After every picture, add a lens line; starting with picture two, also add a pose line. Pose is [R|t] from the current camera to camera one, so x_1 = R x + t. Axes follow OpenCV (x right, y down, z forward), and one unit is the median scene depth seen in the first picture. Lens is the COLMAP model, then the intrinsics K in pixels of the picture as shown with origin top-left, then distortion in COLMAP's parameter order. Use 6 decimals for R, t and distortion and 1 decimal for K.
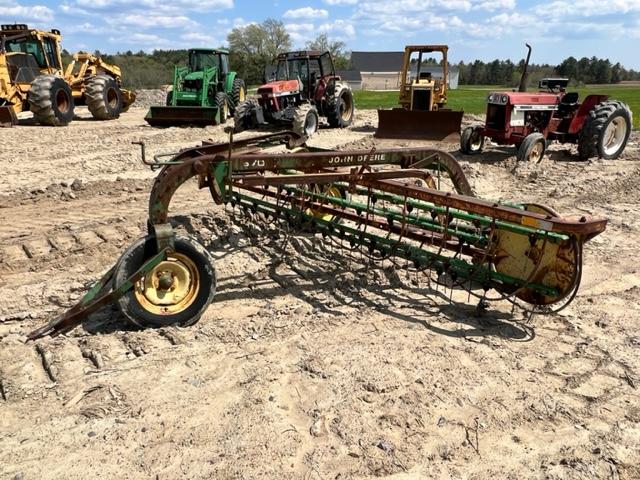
lens RADIAL K [[465.0, 0, 320.0], [0, 465.0, 240.0], [0, 0, 1]] dist [-0.002280, -0.004408]
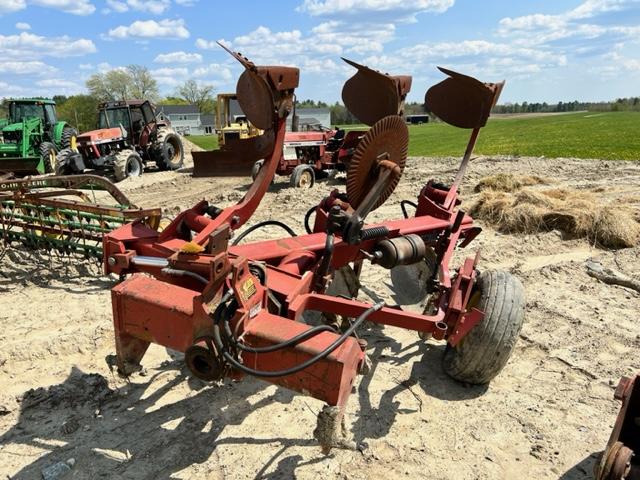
lens RADIAL K [[482.8, 0, 320.0], [0, 482.8, 240.0], [0, 0, 1]] dist [0.058075, -0.062787]
pose [[0.972355, -0.090009, 0.215463, 0.145944], [0.109866, 0.990558, -0.082008, 0.050759], [-0.206047, 0.103412, 0.973063, -0.149897]]
